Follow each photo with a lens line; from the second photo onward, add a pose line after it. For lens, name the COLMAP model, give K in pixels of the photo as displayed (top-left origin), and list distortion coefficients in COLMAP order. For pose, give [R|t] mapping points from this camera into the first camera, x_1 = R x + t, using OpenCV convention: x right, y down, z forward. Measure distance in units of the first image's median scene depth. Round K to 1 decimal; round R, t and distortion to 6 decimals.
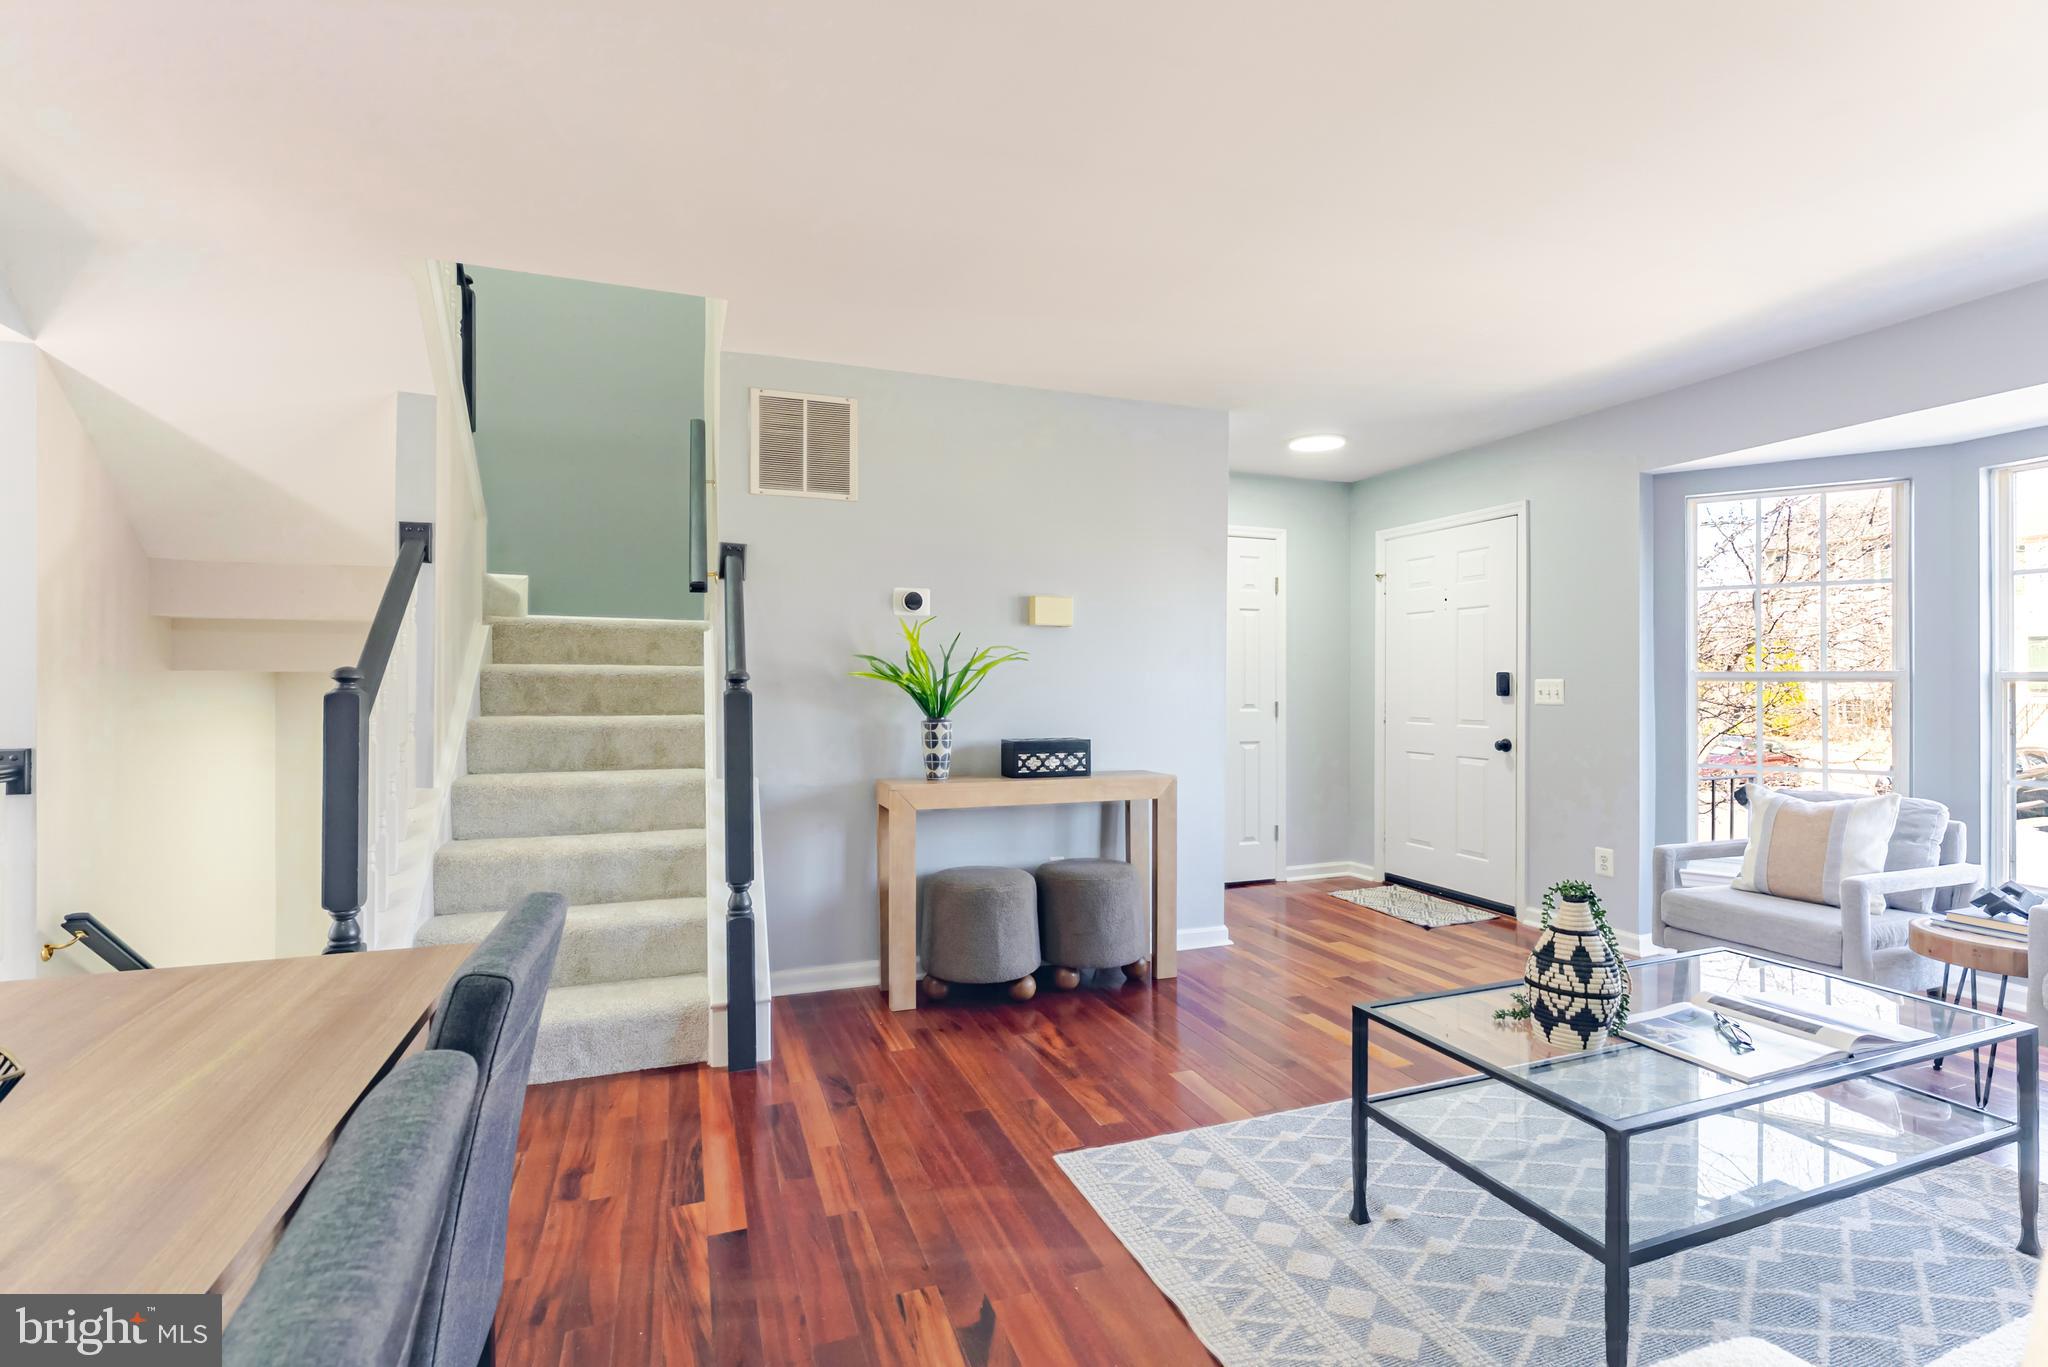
lens RADIAL K [[912.4, 0, 1026.5], [0, 912.4, 680.7], [0, 0, 1]] dist [-0.003906, -0.000003]
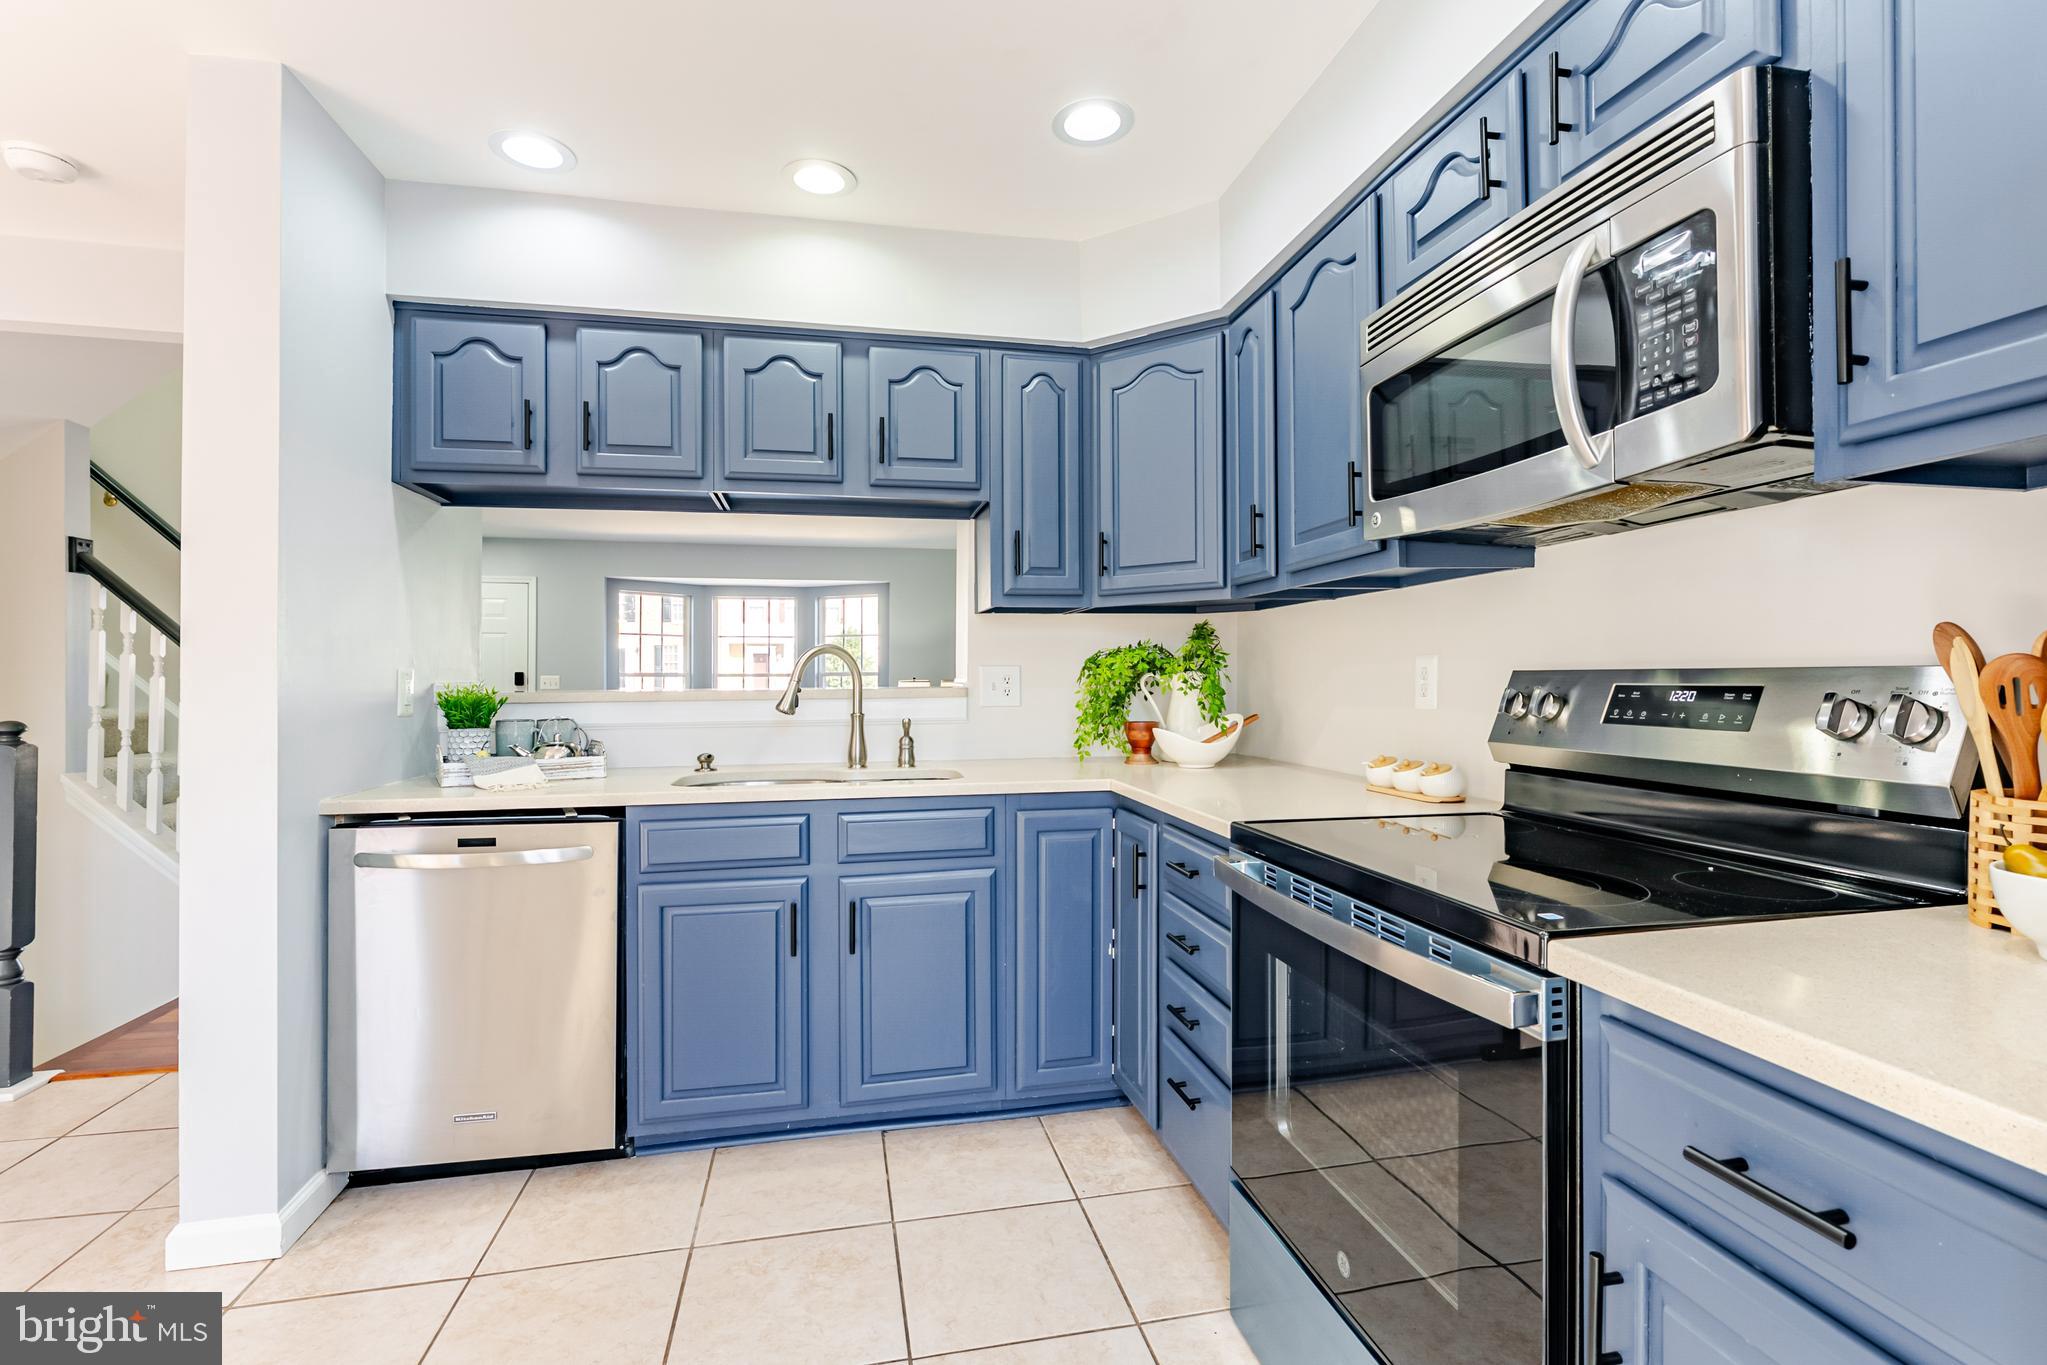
lens RADIAL K [[929.8, 0, 1035.1], [0, 929.8, 674.4], [0, 0, 1]] dist [-0.000397, 0.000009]
pose [[0.149469, 0.002405, 0.988764, -1.448180], [-0.001235, 0.999997, -0.002245, -0.002081], [-0.988766, -0.000886, 0.149471, -0.329755]]
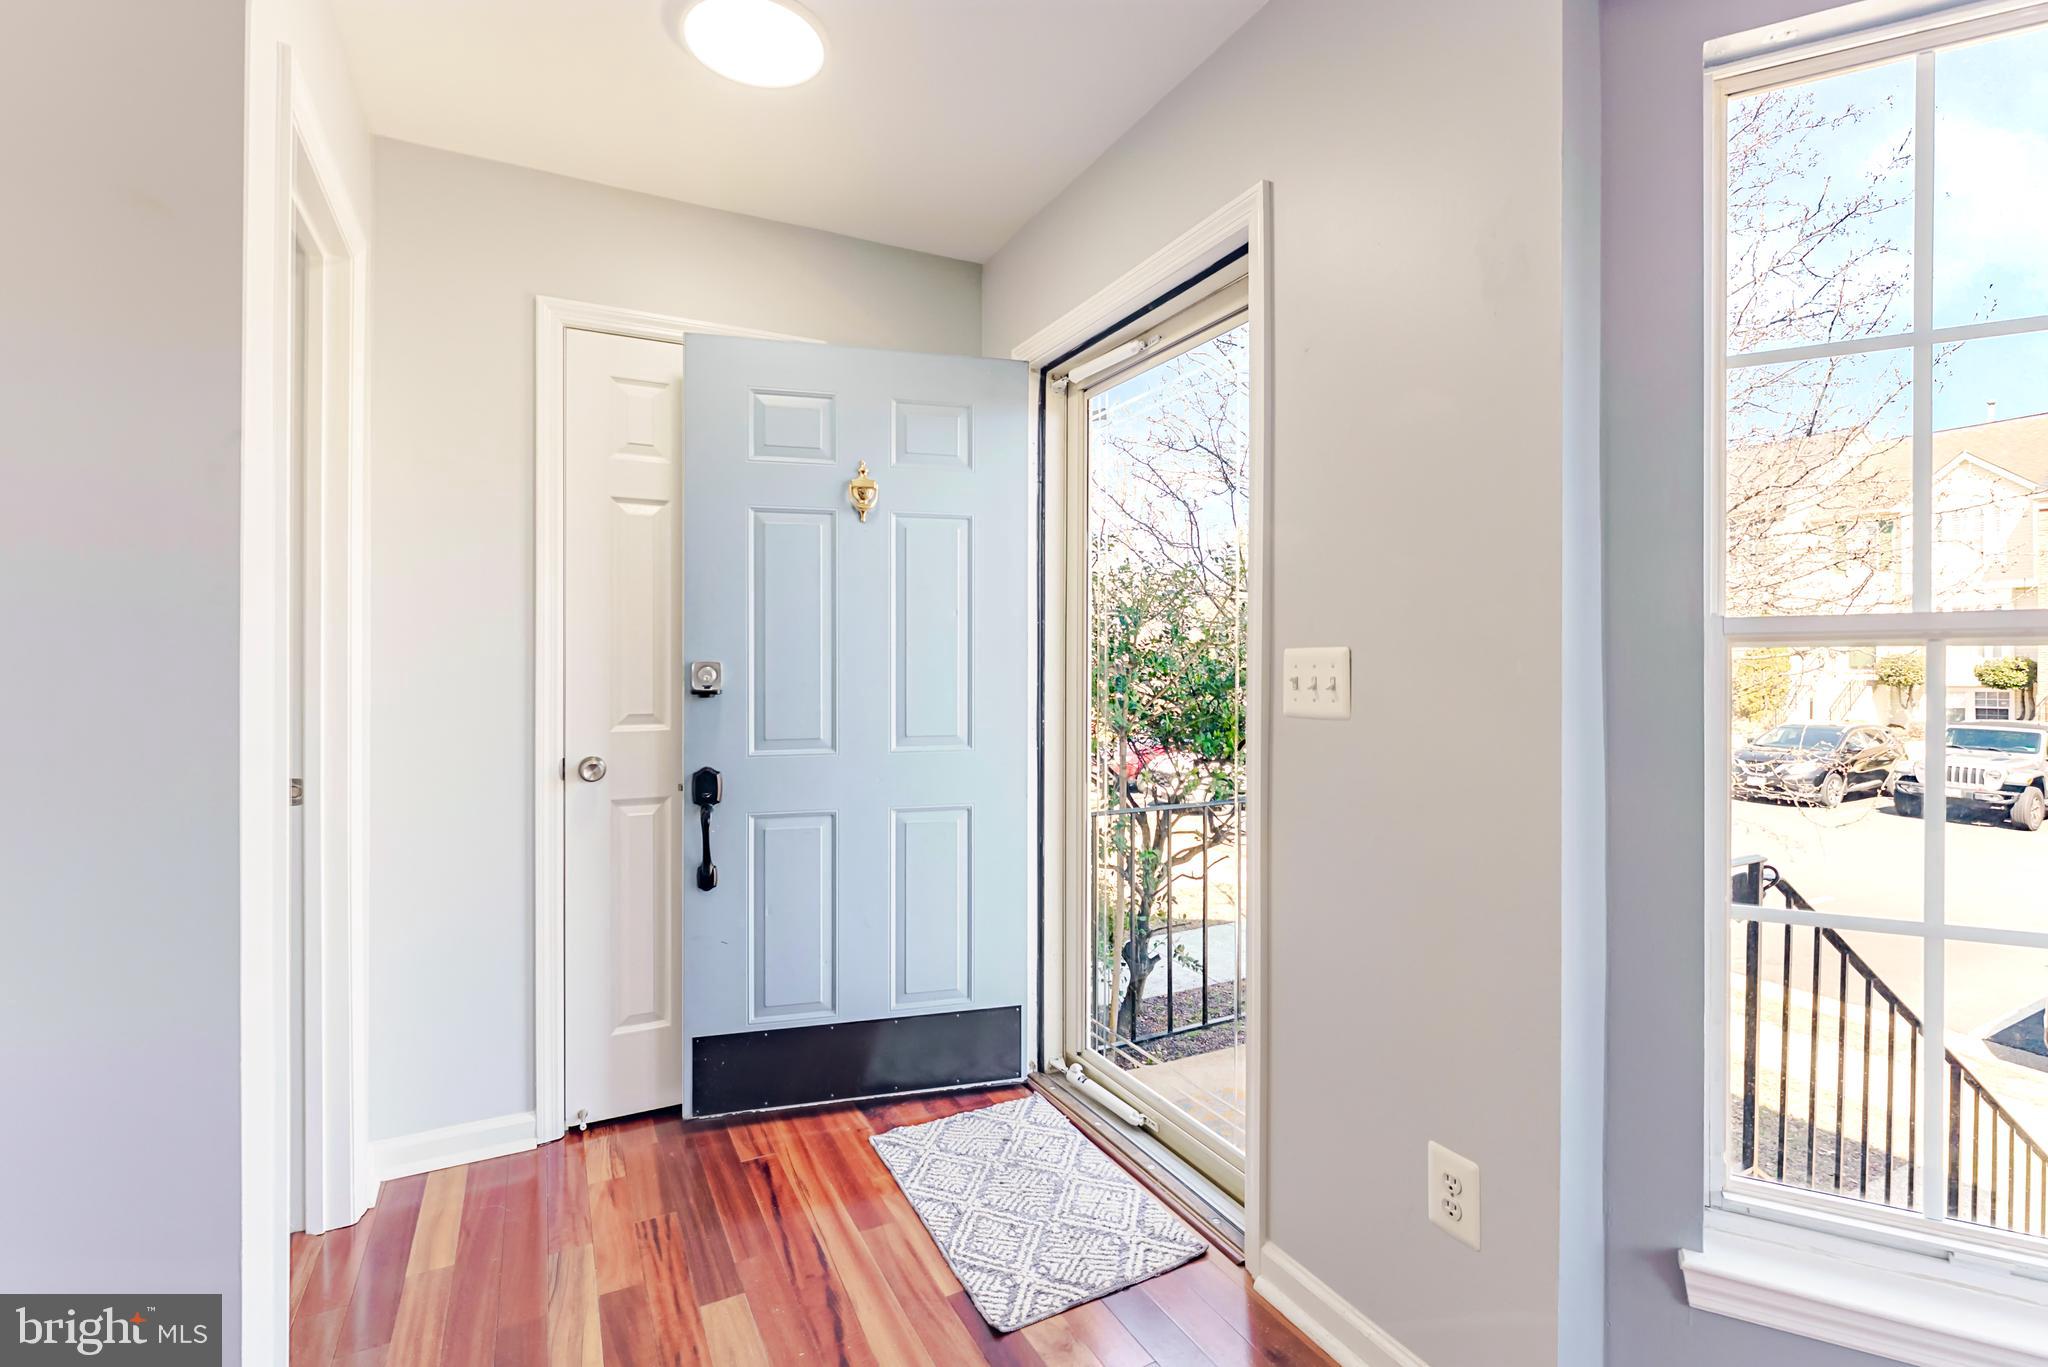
lens RADIAL K [[917.0, 0, 1028.6], [0, 917.0, 667.7], [0, 0, 1]] dist [-0.000489, -0.000424]
pose [[0.992433, -0.004283, 0.122716, 0.518673], [0.003535, 0.999974, 0.006314, 0.004412], [-0.122740, -0.005832, 0.992422, 0.810452]]
